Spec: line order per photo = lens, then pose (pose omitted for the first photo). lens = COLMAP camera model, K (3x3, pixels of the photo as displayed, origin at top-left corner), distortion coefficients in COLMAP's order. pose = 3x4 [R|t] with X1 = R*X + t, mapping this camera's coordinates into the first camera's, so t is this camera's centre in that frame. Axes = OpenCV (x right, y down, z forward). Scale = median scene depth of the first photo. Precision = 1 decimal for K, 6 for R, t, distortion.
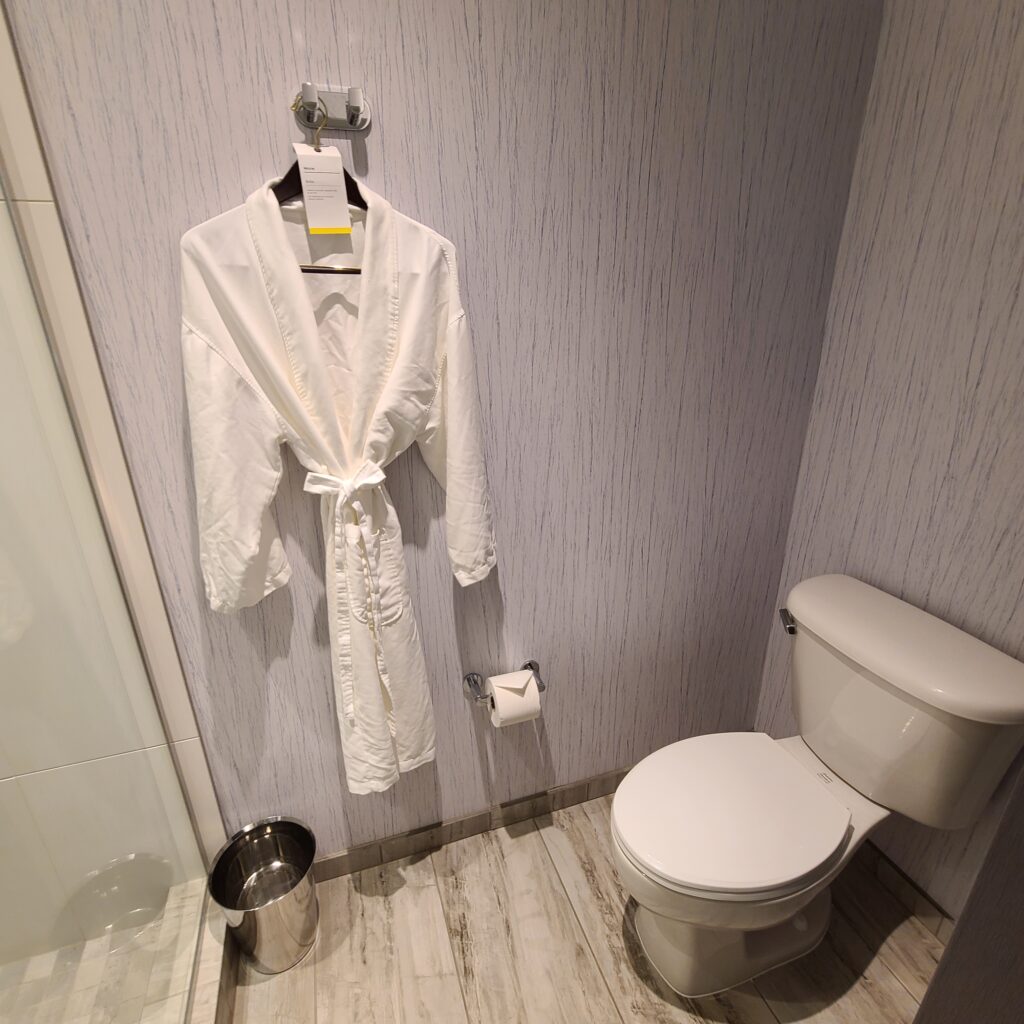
lens RADIAL K [[559.1, 0, 507.5], [0, 559.1, 514.7], [0, 0, 1]] dist [0.002831, -0.003002]
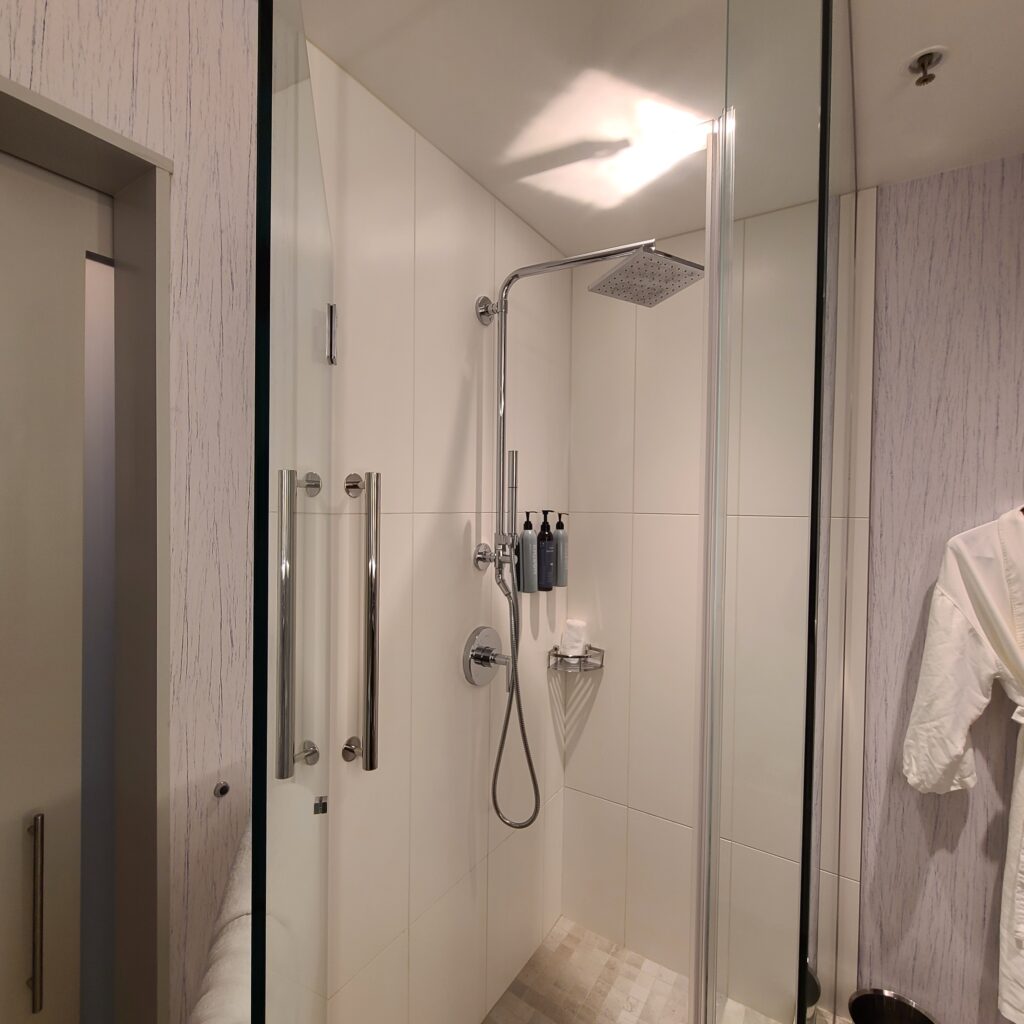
lens RADIAL K [[559.1, 0, 507.5], [0, 559.1, 514.7], [0, 0, 1]] dist [0.002831, -0.003002]
pose [[0.615153, 0.036507, -0.787562, -0.078819], [-0.308145, 0.930602, -0.197550, 0.136394], [0.725695, 0.364207, 0.583713, -0.801359]]
